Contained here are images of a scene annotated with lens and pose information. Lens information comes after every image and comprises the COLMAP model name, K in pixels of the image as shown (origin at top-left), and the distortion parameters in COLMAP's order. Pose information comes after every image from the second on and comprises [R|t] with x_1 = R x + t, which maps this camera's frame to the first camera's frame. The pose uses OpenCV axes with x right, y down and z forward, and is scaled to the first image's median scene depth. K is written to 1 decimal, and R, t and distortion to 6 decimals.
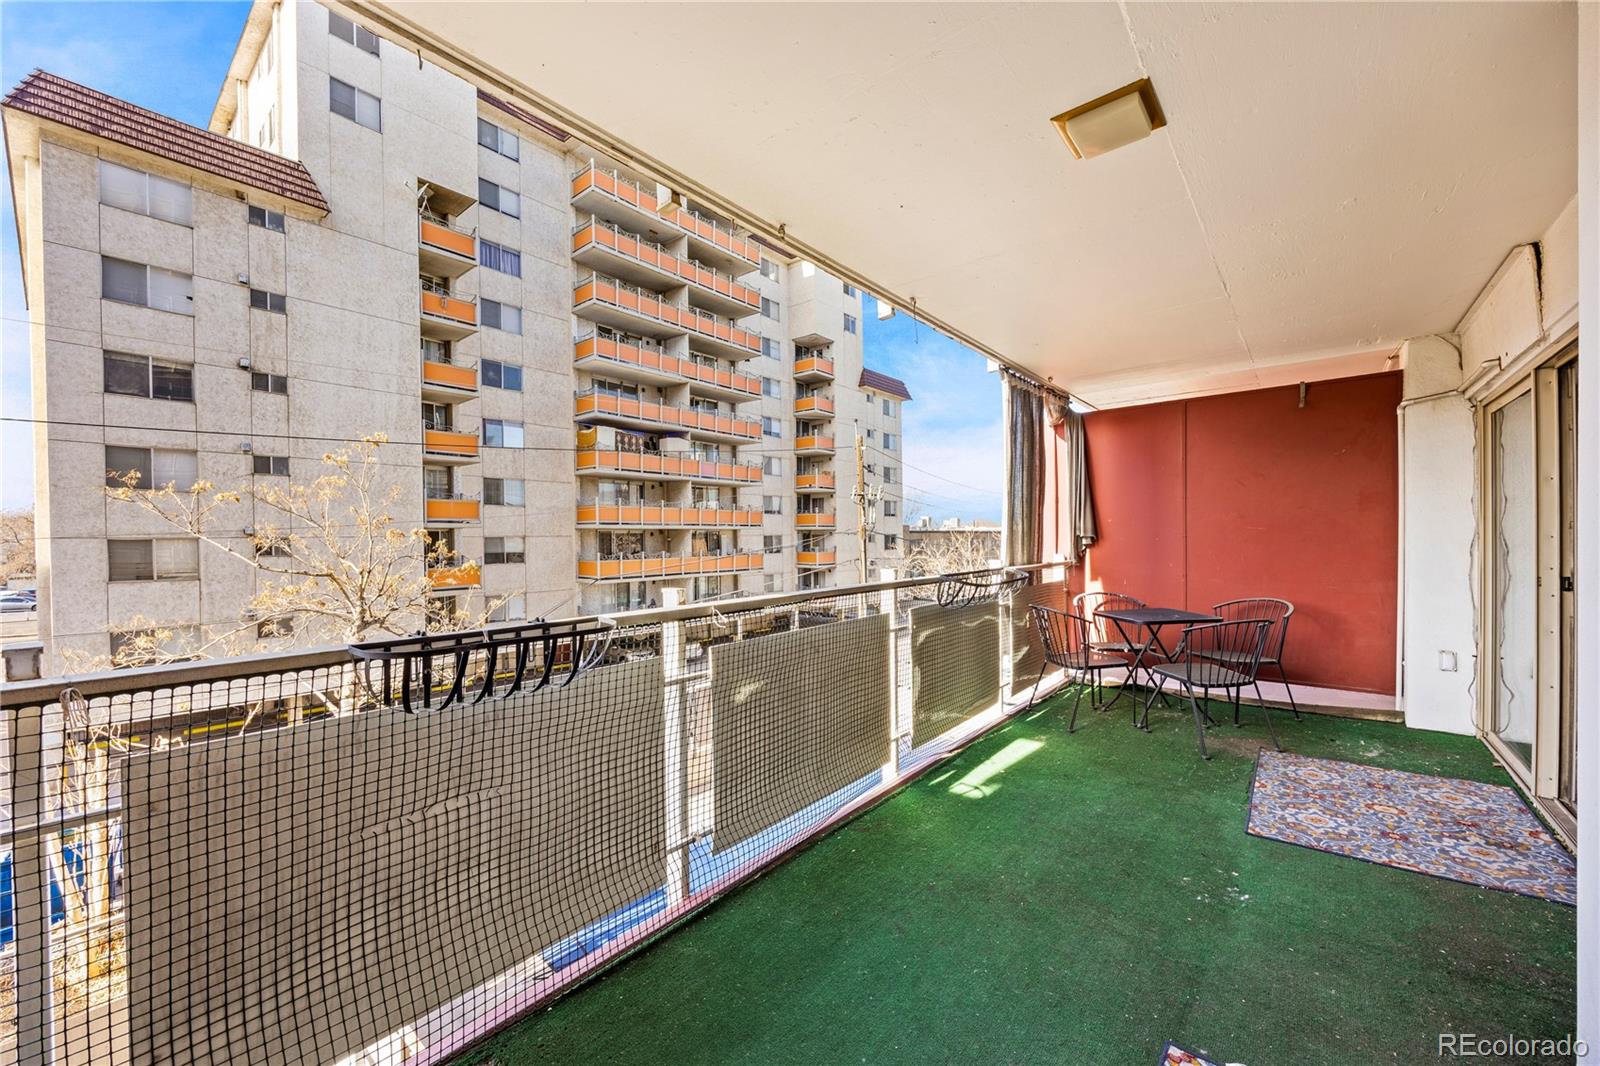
lens RADIAL K [[613.1, 0, 831.1], [0, 613.1, 555.0], [0, 0, 1]] dist [-0.003442, 0.000871]
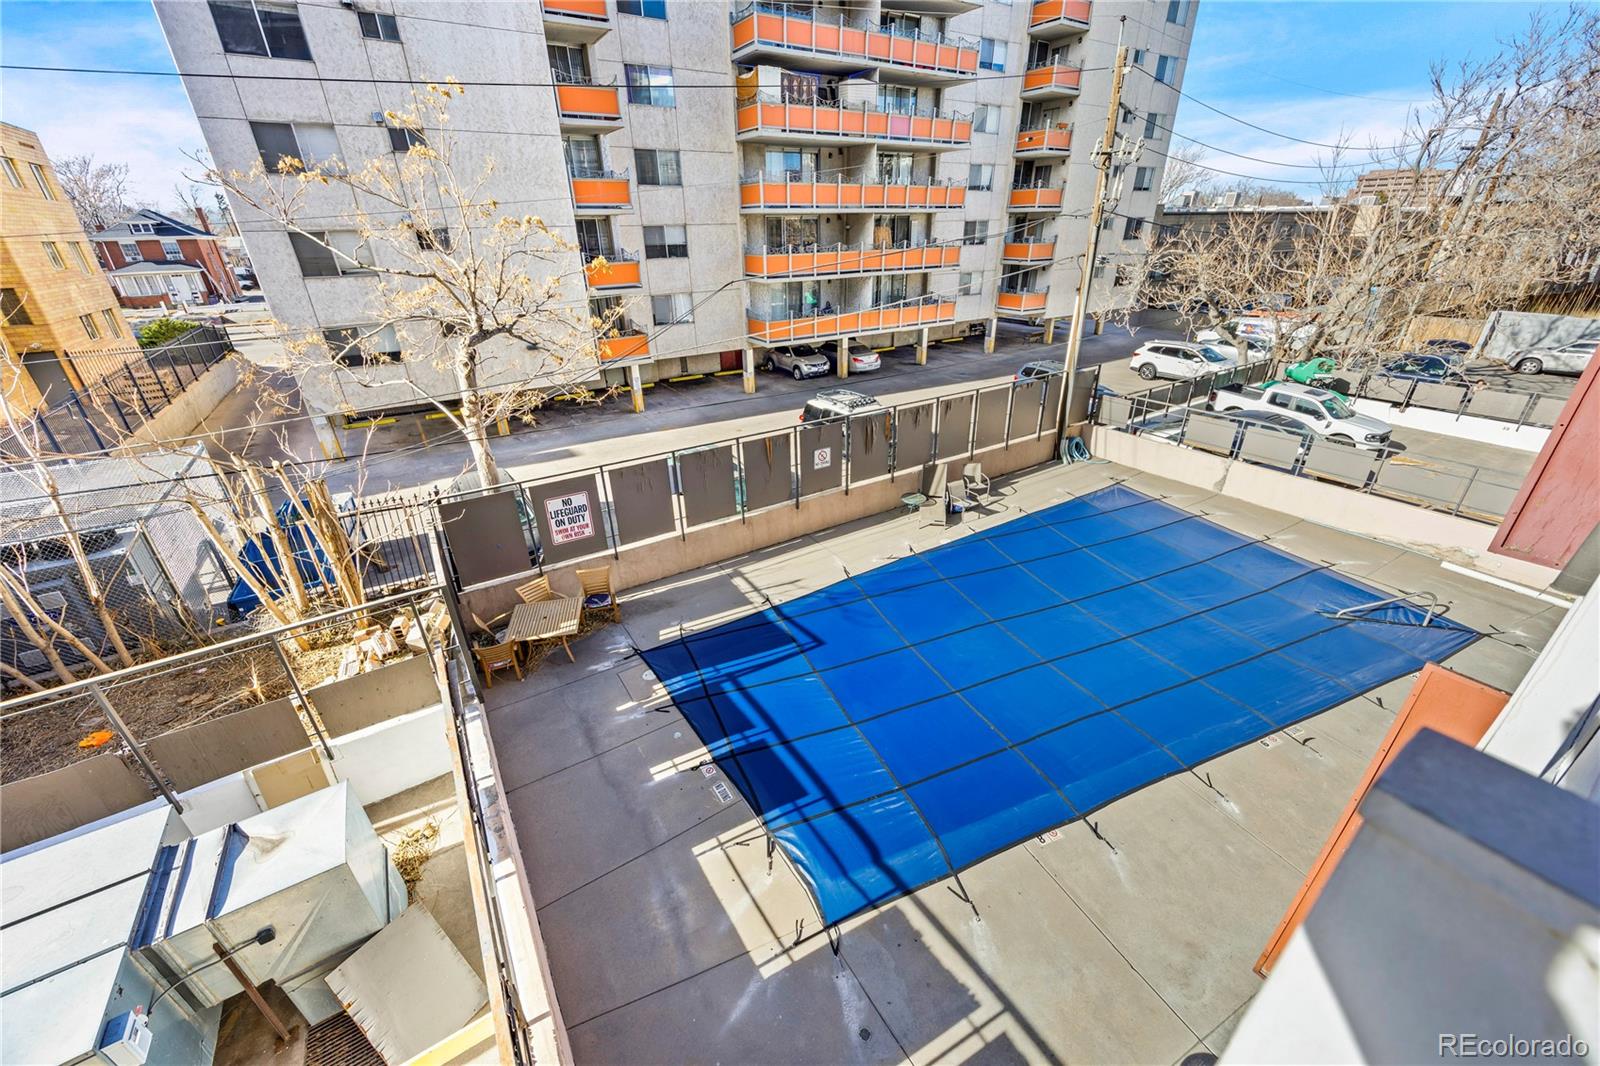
lens RADIAL K [[613.1, 0, 797.9], [0, 613.1, 541.3], [0, 0, 1]] dist [-0.003442, 0.000871]
pose [[0.936989, 0.152187, -0.314470, 0.005329], [-0.000647, 0.900886, 0.434055, -0.001867], [0.349359, -0.406501, 0.844219, 0.103601]]
